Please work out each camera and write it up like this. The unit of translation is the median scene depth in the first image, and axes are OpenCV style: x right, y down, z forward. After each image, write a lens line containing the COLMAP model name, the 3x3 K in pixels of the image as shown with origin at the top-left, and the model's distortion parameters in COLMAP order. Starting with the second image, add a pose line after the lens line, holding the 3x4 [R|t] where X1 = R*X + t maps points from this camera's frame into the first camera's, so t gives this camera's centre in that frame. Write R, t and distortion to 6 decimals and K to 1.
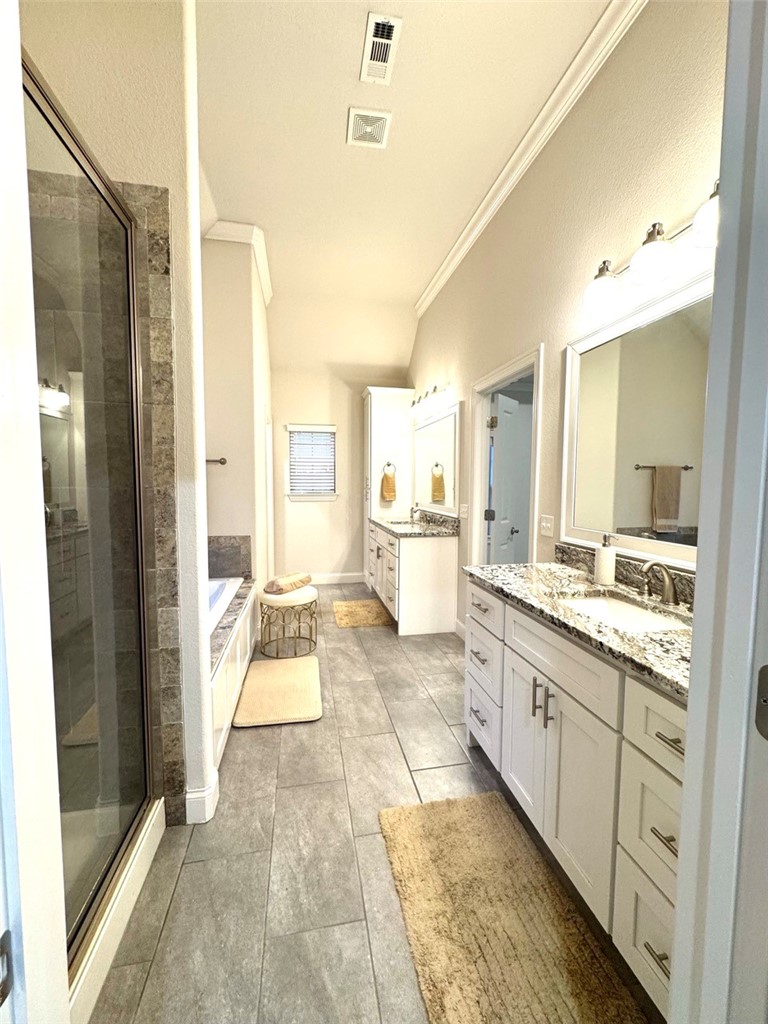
lens RADIAL K [[410.0, 0, 384.0], [0, 410.0, 512.0], [0, 0, 1]] dist [-0.001966, -0.000104]
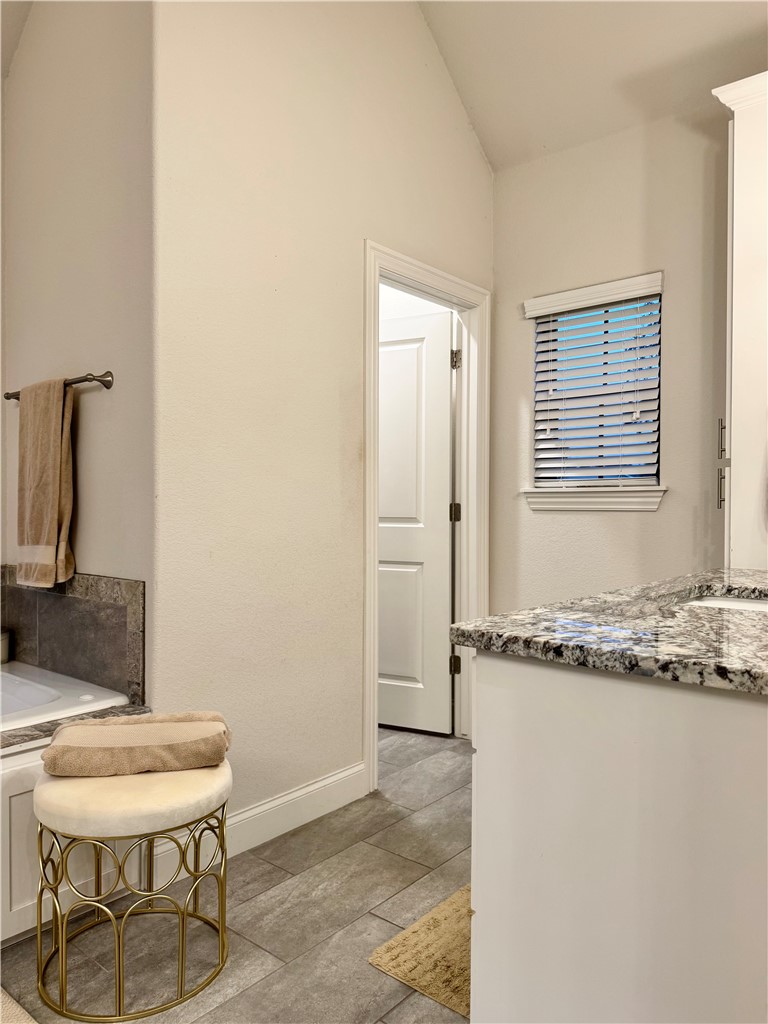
lens RADIAL K [[725.5, 0, 384.0], [0, 725.5, 512.0], [0, 0, 1]] dist [0.051633, -0.060756]
pose [[0.624253, 0.003407, -0.781215, 0.310998], [-0.053755, 0.997808, -0.038603, 0.011625], [0.779370, 0.066092, 0.623068, 0.806077]]
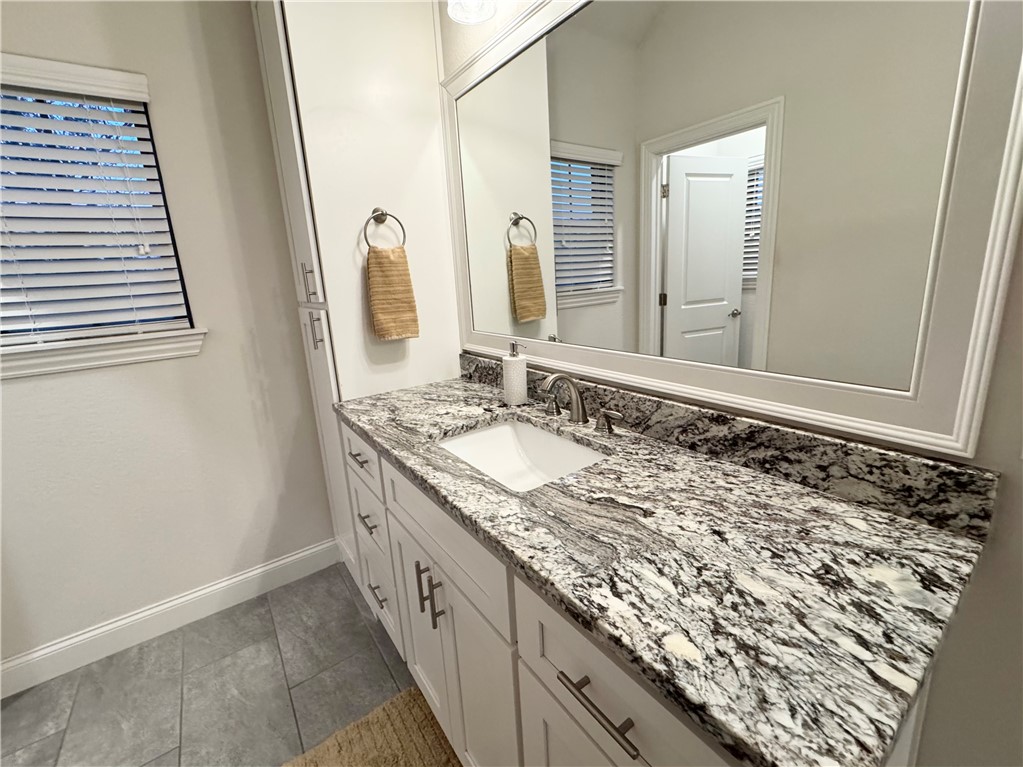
lens RADIAL K [[434.4, 0, 511.8], [0, 434.4, 369.5], [0, 0, 1]] dist [-0.001128, -0.000097]
pose [[0.907989, -0.145884, 0.392777, -0.062794], [0.091046, 0.983726, 0.154900, -0.073623], [-0.408982, -0.104886, 0.906494, 1.023485]]
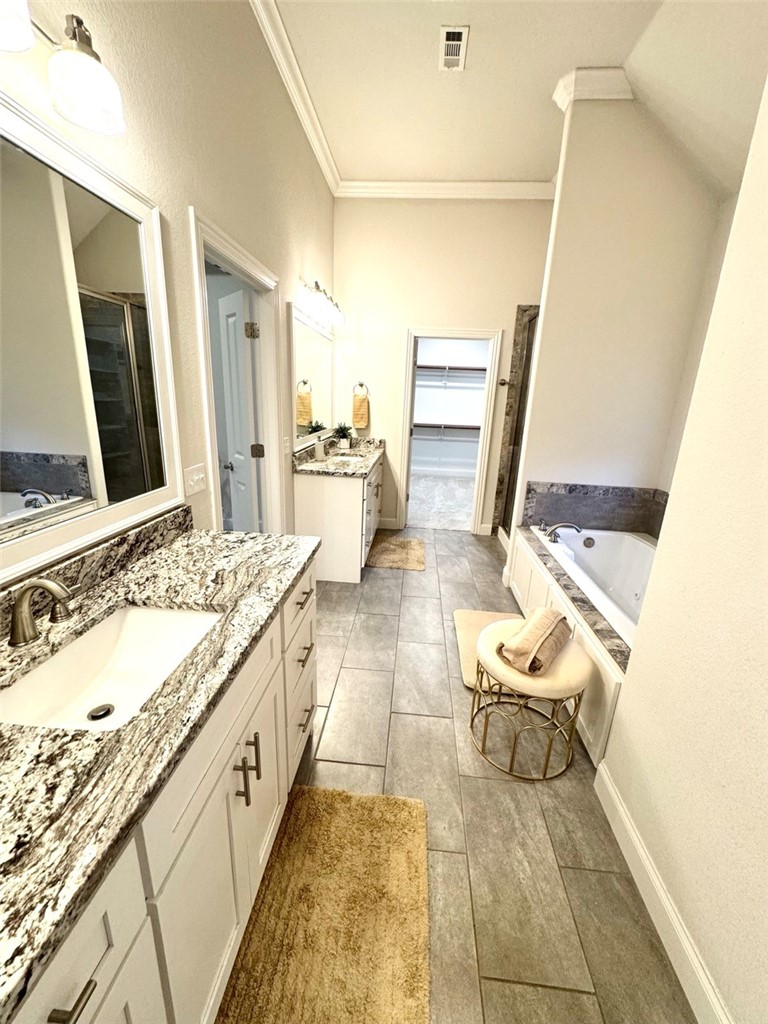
lens RADIAL K [[410.0, 0, 384.0], [0, 410.0, 512.0], [0, 0, 1]] dist [-0.001966, -0.000104]
pose [[-0.959954, -0.118393, 0.253912, -0.164918], [-0.025864, 0.939900, 0.340469, -0.149528], [-0.278961, 0.320267, -0.905323, 1.500427]]
